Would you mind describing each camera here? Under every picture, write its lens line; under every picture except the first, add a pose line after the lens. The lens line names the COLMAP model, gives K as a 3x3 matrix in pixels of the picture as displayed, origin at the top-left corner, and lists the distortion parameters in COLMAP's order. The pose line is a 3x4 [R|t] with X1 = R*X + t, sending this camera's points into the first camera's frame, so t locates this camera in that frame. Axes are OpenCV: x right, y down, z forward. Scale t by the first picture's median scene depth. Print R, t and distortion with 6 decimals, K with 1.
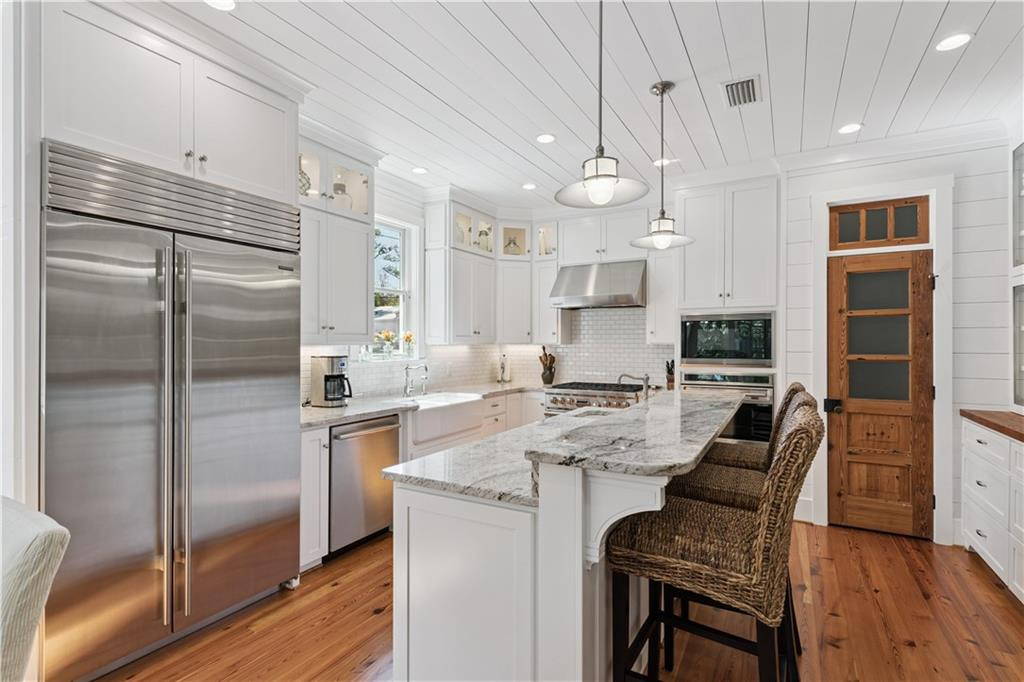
lens RADIAL K [[490.7, 0, 515.2], [0, 490.7, 343.3], [0, 0, 1]] dist [0.003059, 0.000586]
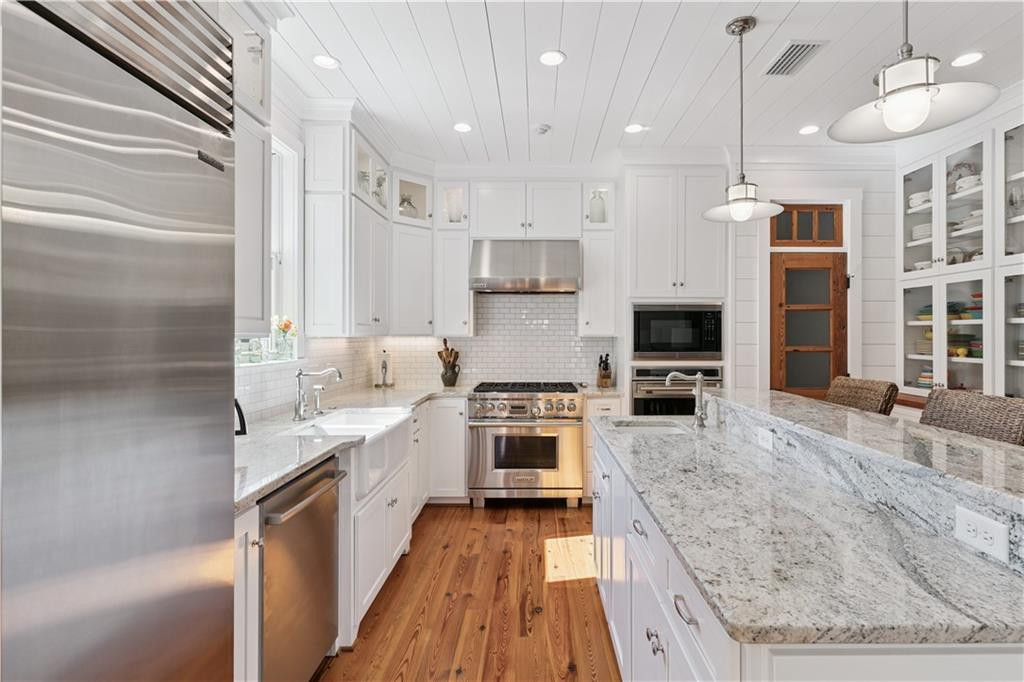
lens RADIAL K [[490.7, 0, 515.2], [0, 490.7, 343.3], [0, 0, 1]] dist [0.003059, 0.000586]
pose [[0.862402, -0.008980, 0.506144, -0.310300], [-0.000996, 0.999811, 0.019435, -0.003027], [-0.506222, -0.017265, 0.862230, 0.330456]]
